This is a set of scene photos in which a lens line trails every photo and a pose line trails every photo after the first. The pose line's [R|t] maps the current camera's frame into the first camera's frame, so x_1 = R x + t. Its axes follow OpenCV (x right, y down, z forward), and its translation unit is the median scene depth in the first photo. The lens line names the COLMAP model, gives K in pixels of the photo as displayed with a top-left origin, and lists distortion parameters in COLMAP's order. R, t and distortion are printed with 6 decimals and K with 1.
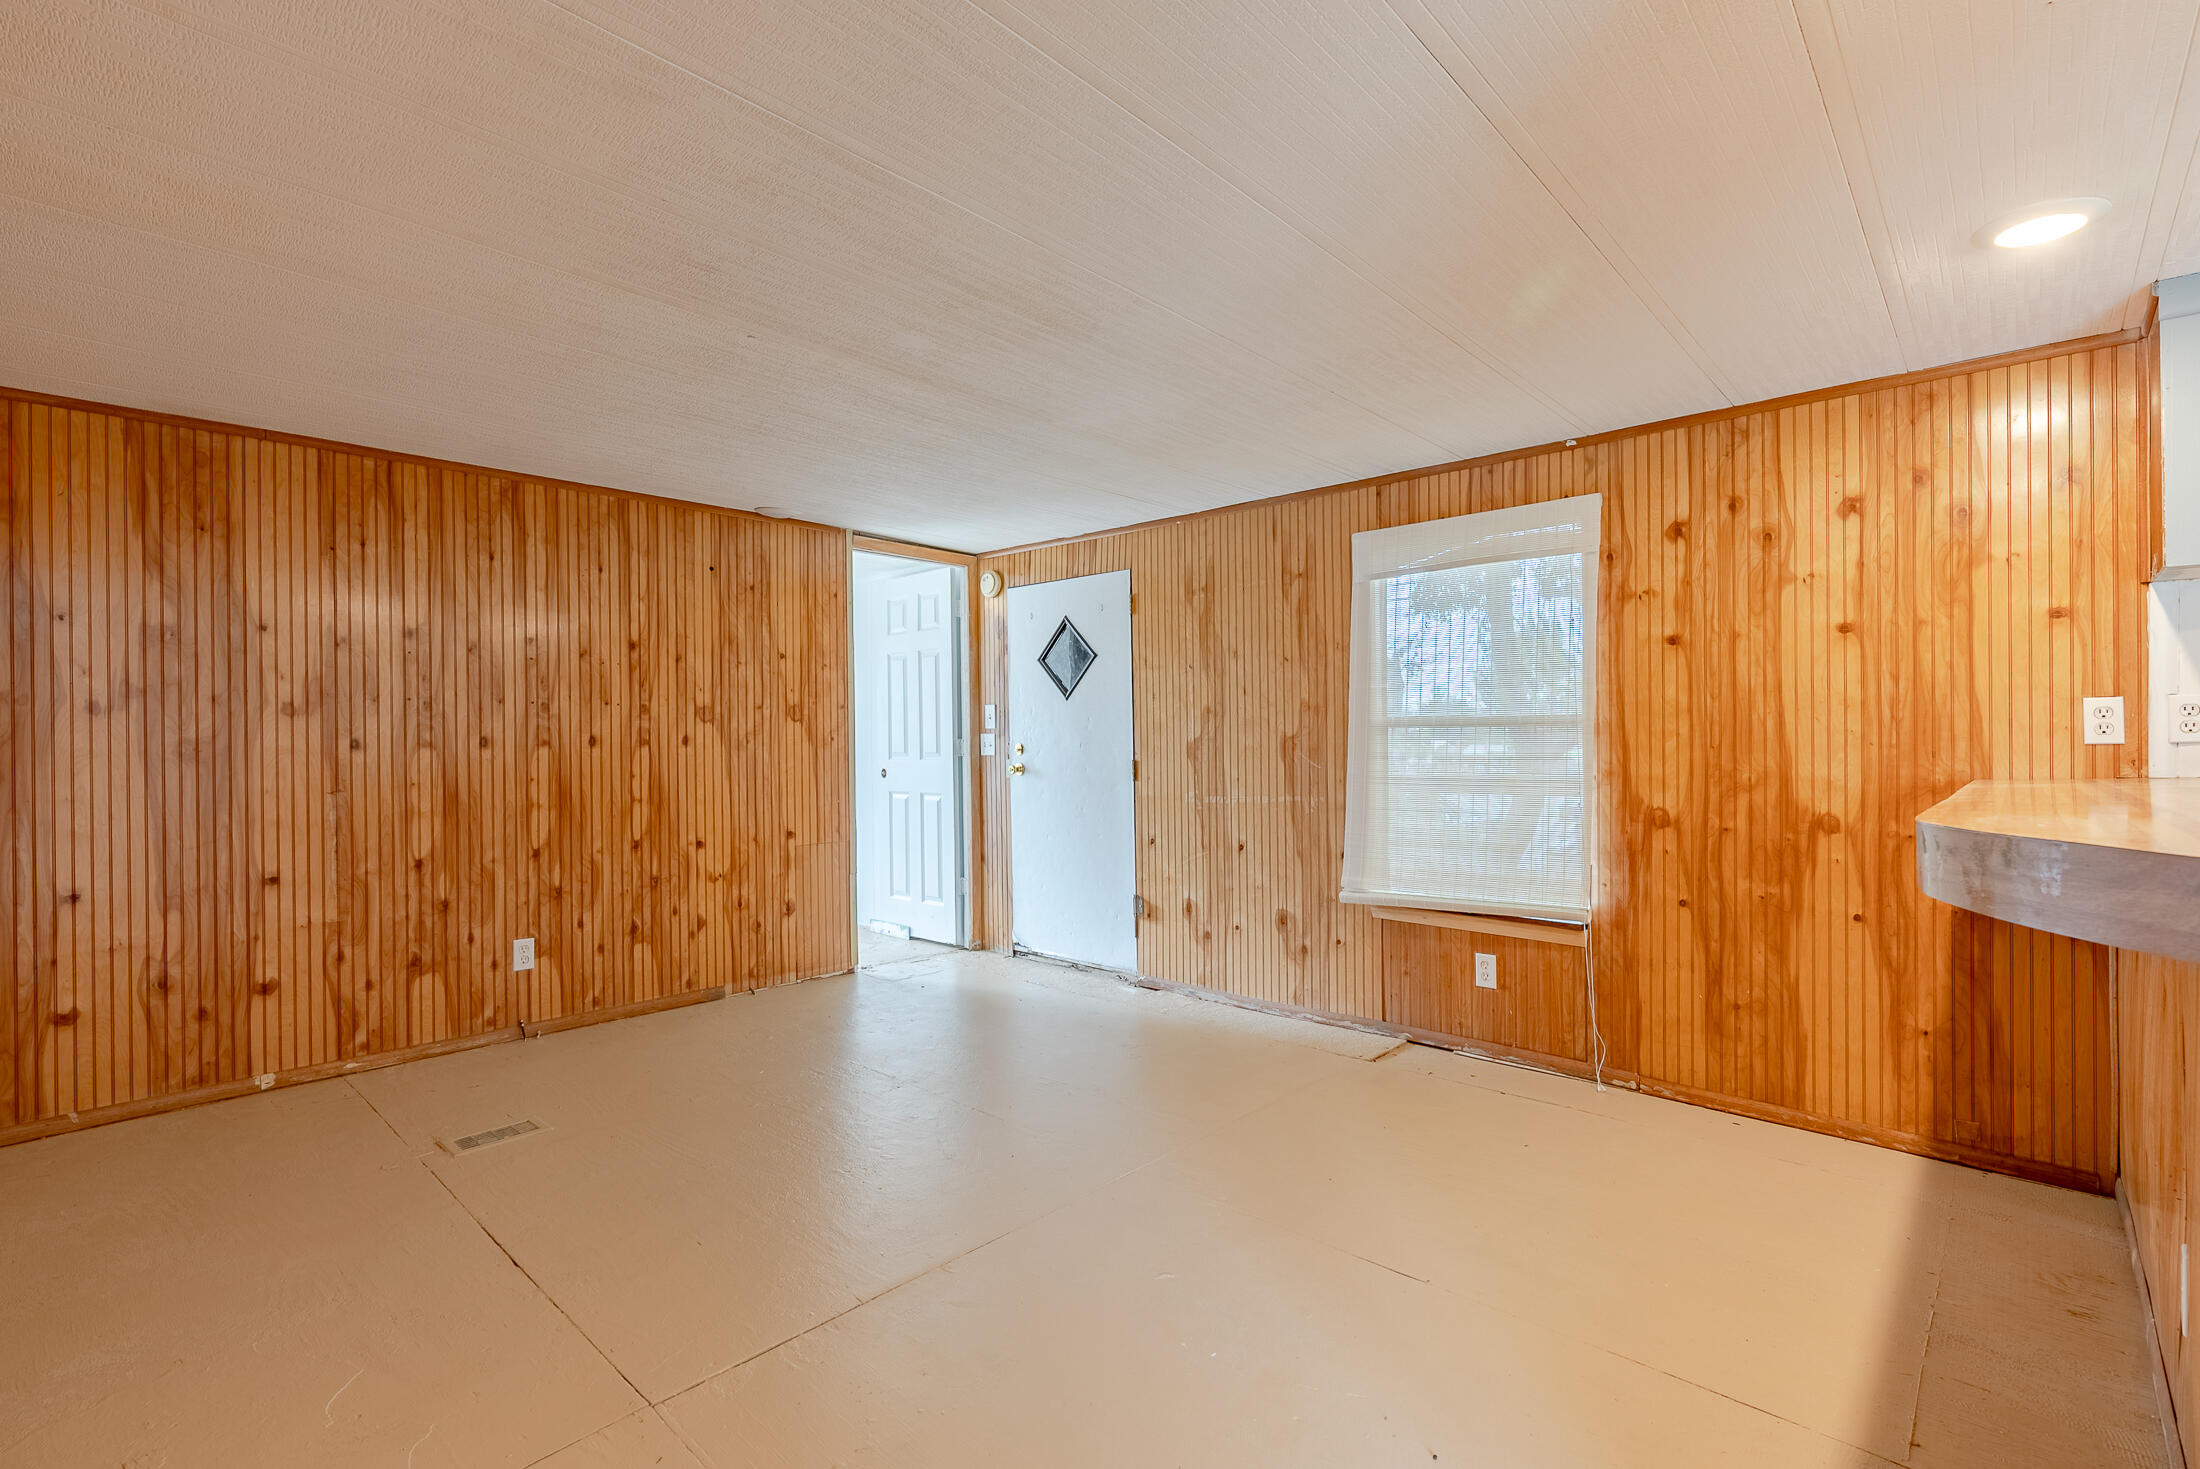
lens RADIAL K [[997.3, 0, 1100.0], [0, 997.3, 734.5], [0, 0, 1]] dist [-0.000505, -0.000092]
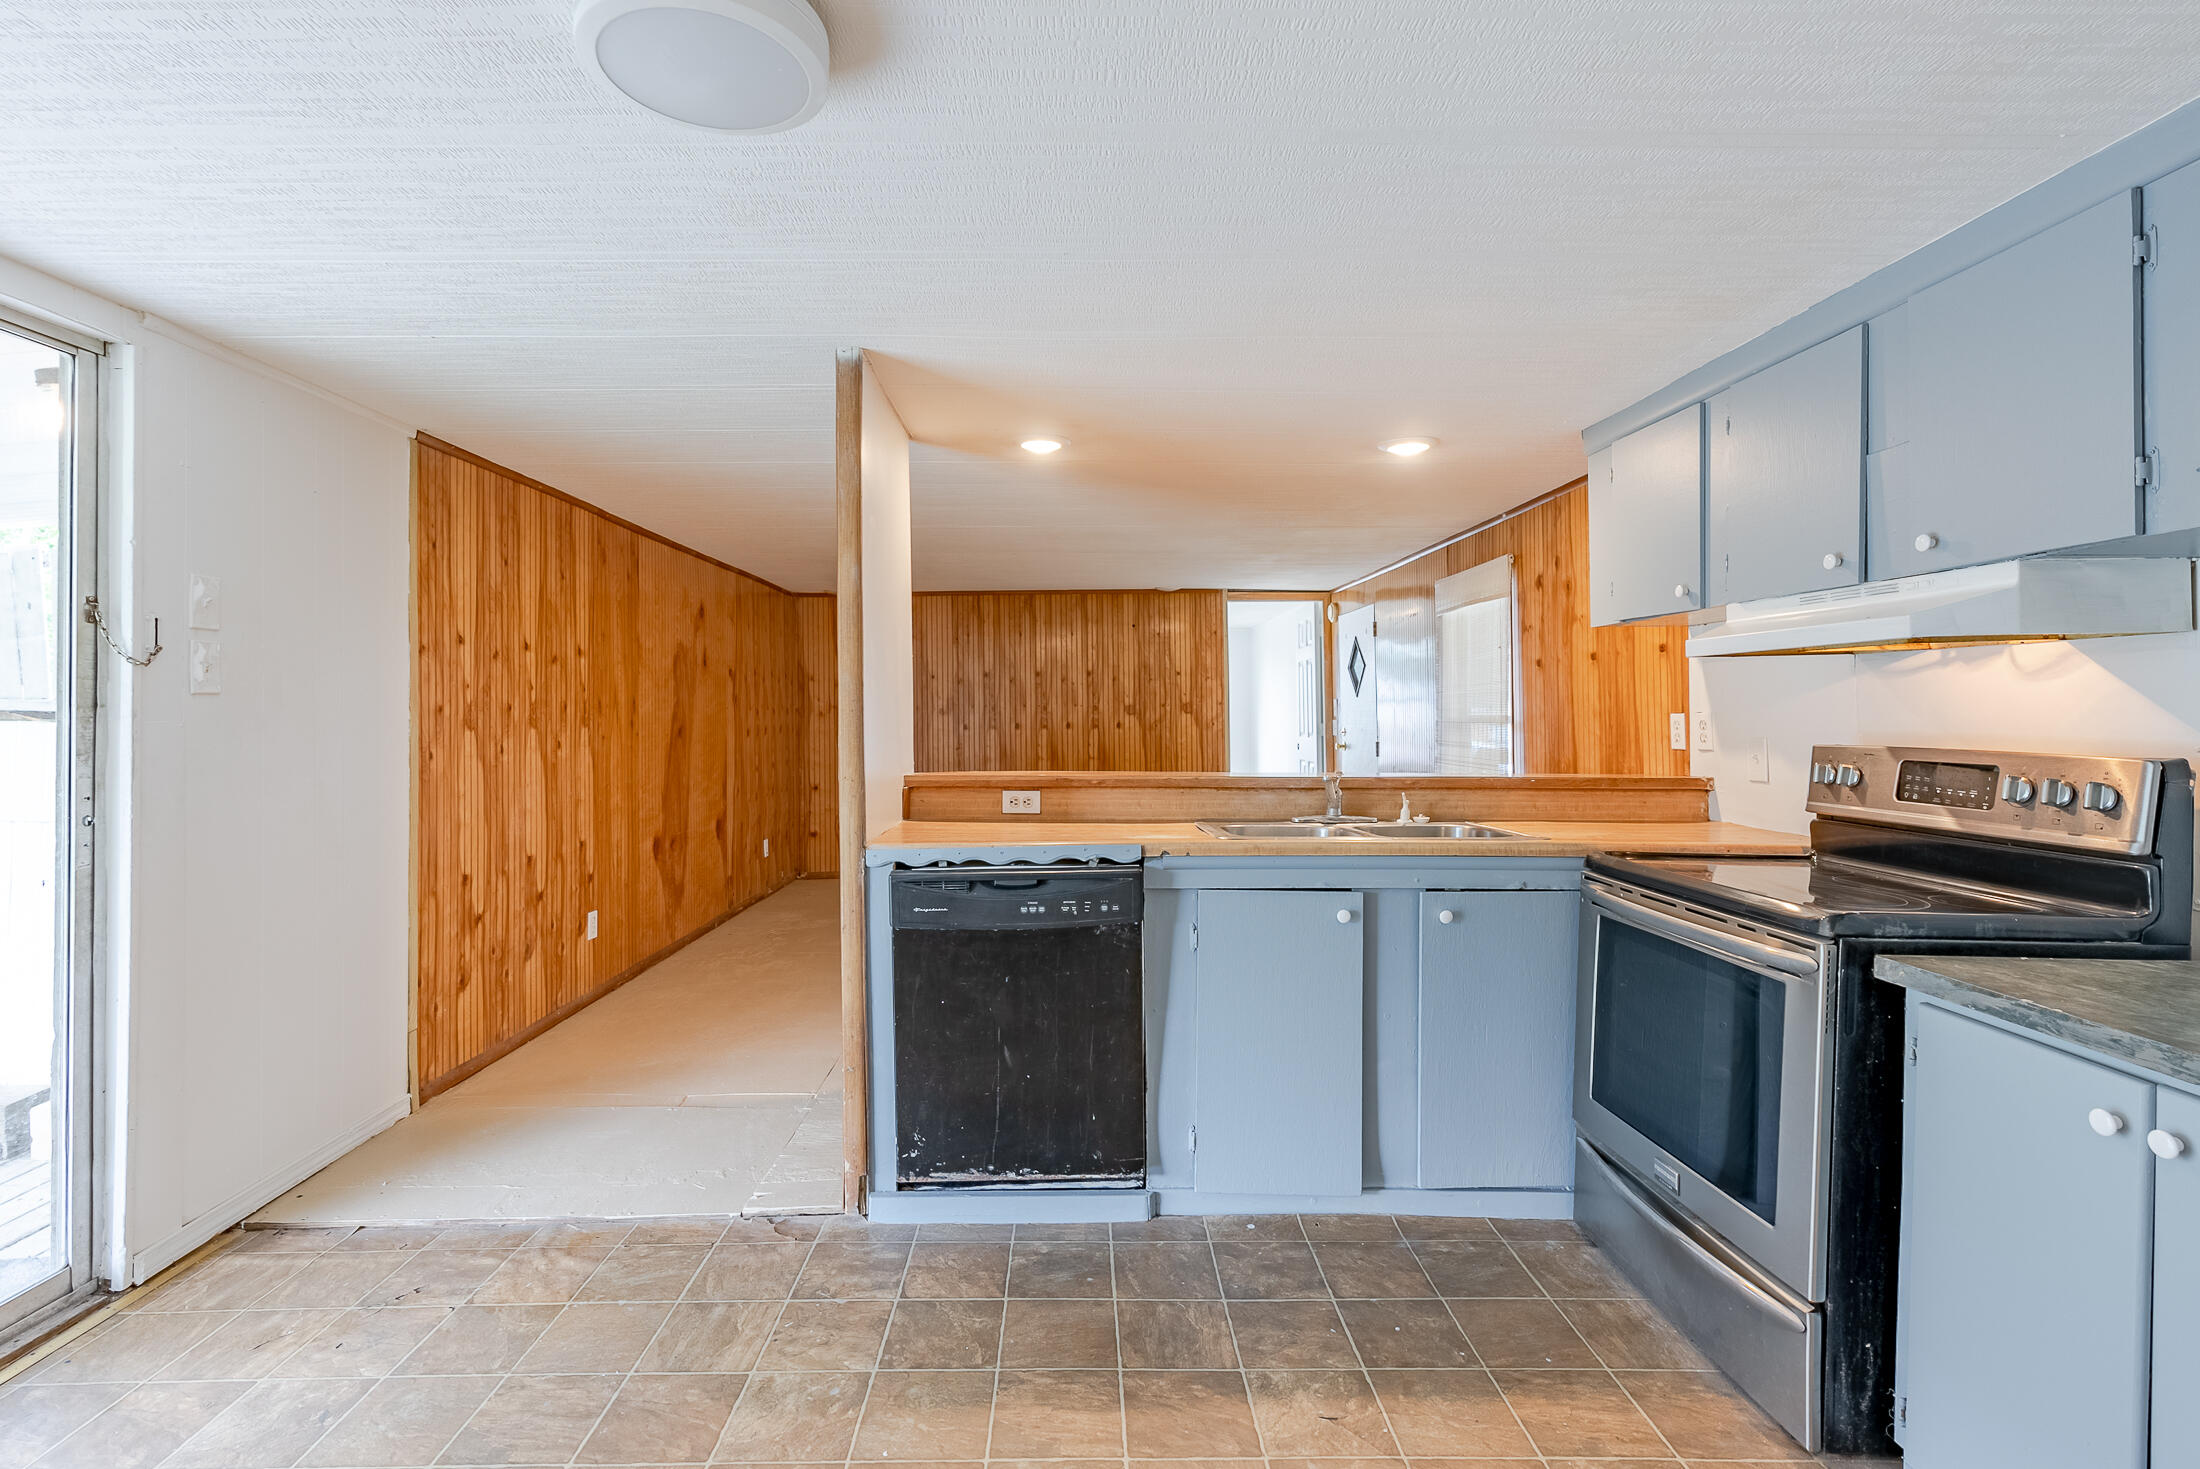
lens RADIAL K [[1008.2, 0, 1108.3], [0, 1008.2, 708.1], [0, 0, 1]] dist [-0.000839, 0.000086]
pose [[0.700337, -0.000814, -0.713812, 1.208075], [0.006183, 0.999969, 0.004925, -0.047071], [0.713785, -0.007863, 0.700320, -0.377872]]
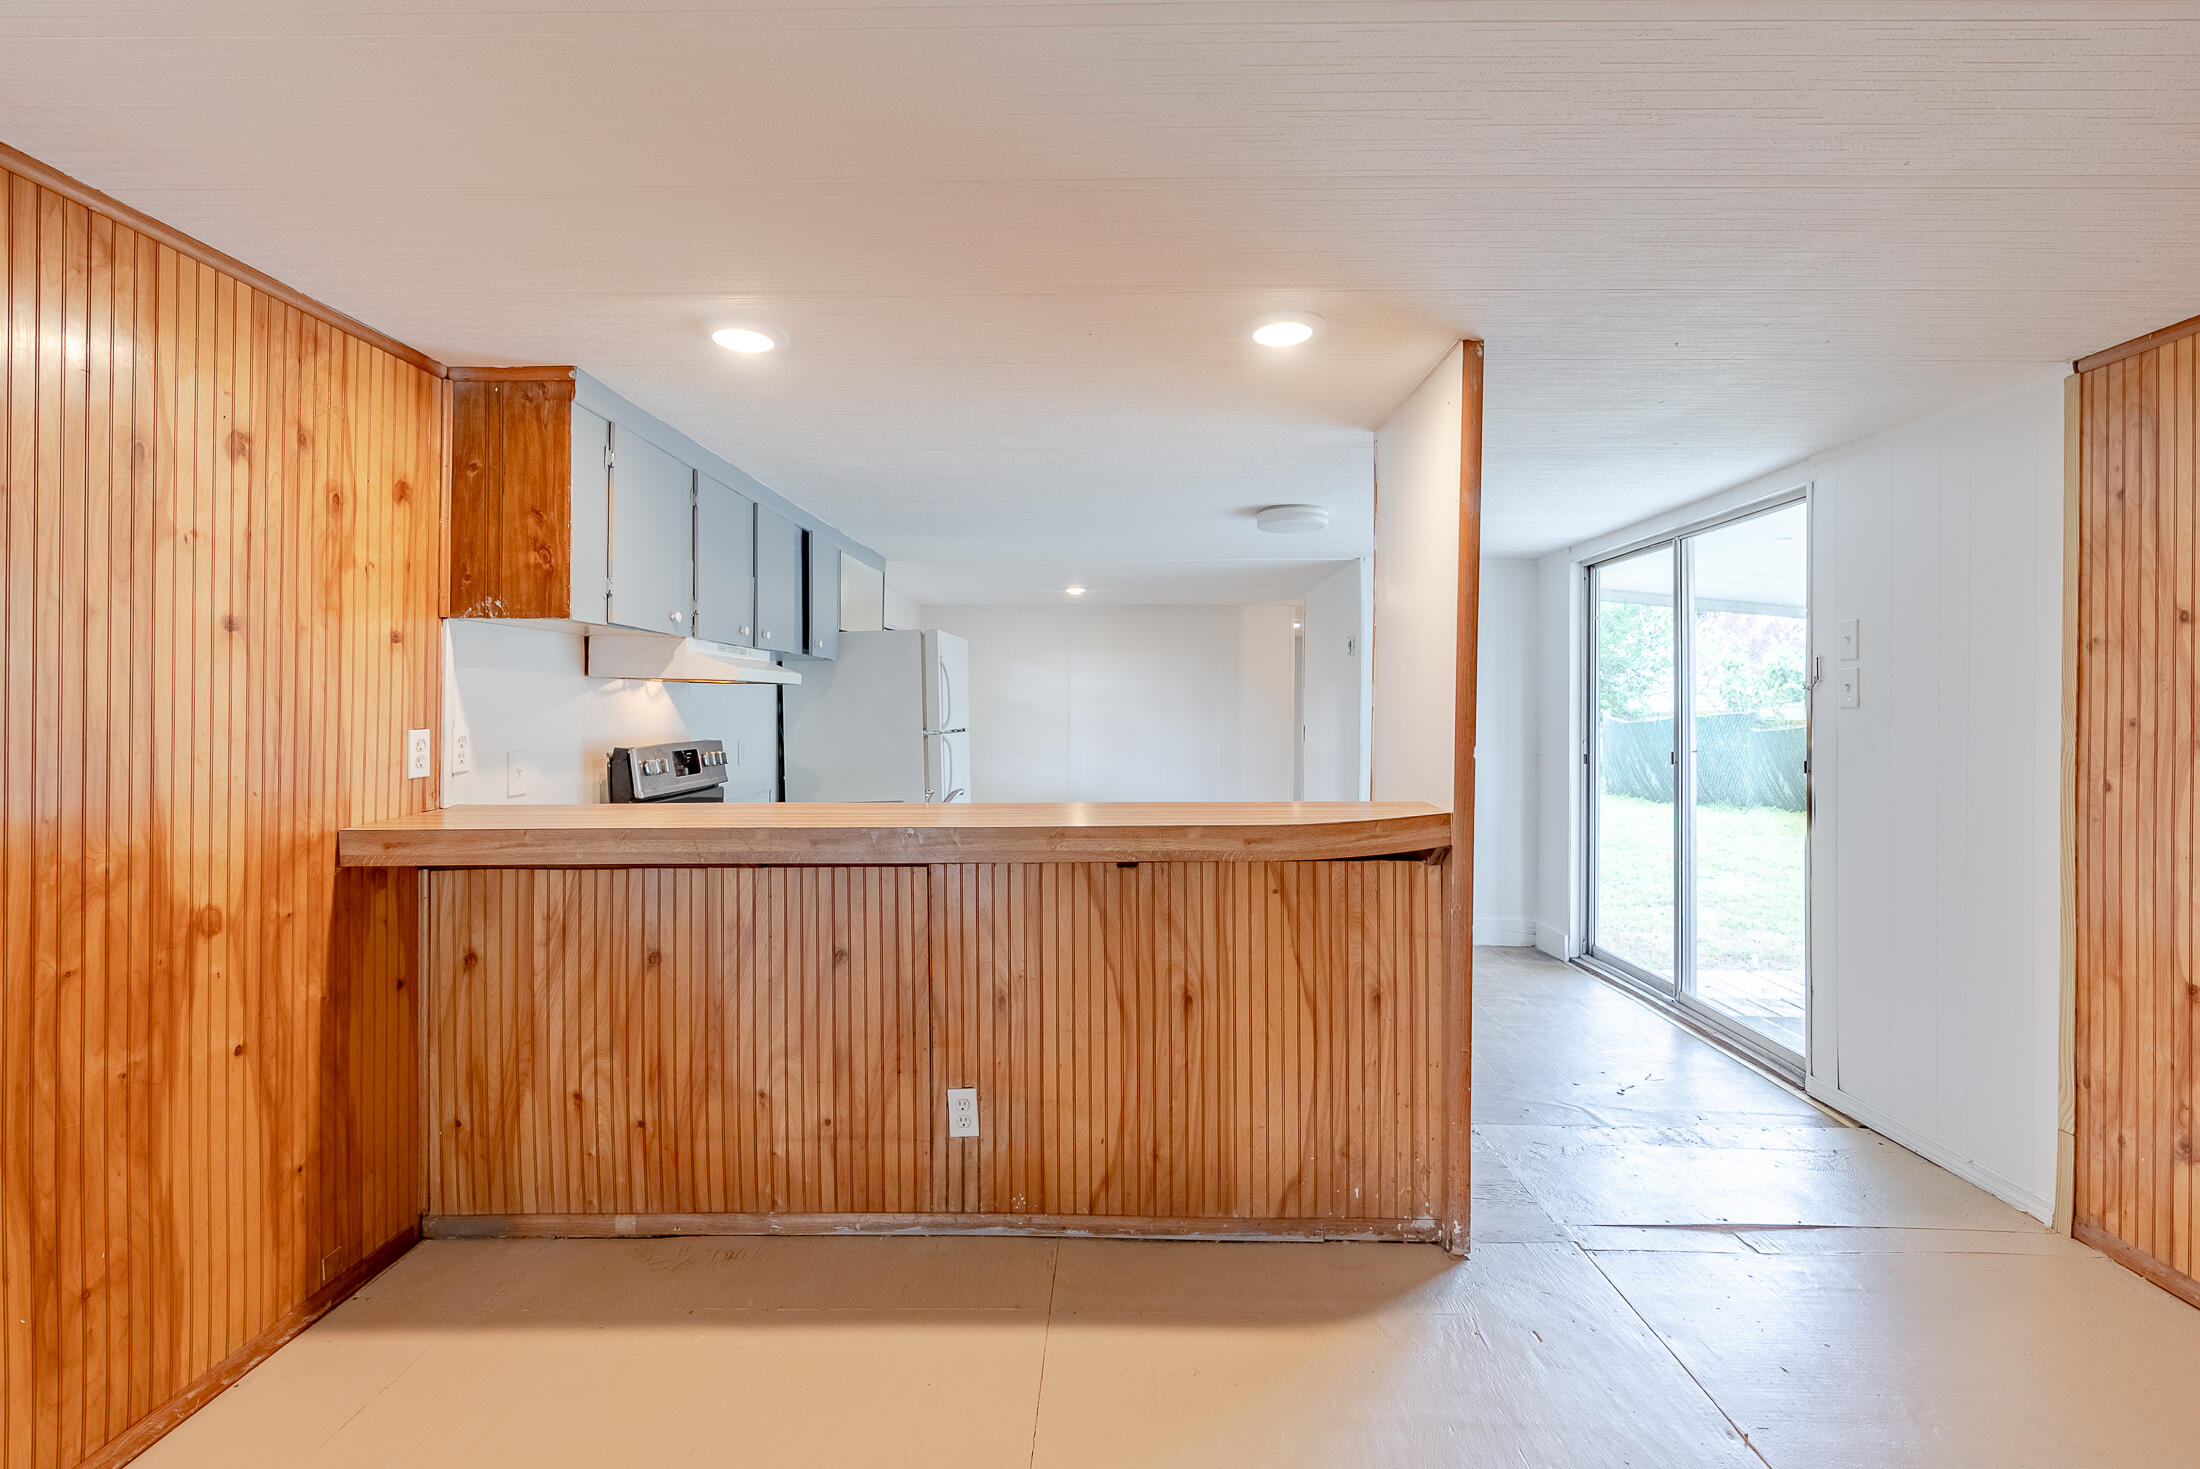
lens RADIAL K [[1008.2, 0, 1108.3], [0, 1008.2, 708.1], [0, 0, 1]] dist [-0.000839, 0.000086]
pose [[-0.667164, -0.000826, 0.744910, -0.145316], [-0.005991, 0.999973, -0.004257, -0.049057], [-0.744886, -0.007303, -0.667151, 0.979912]]
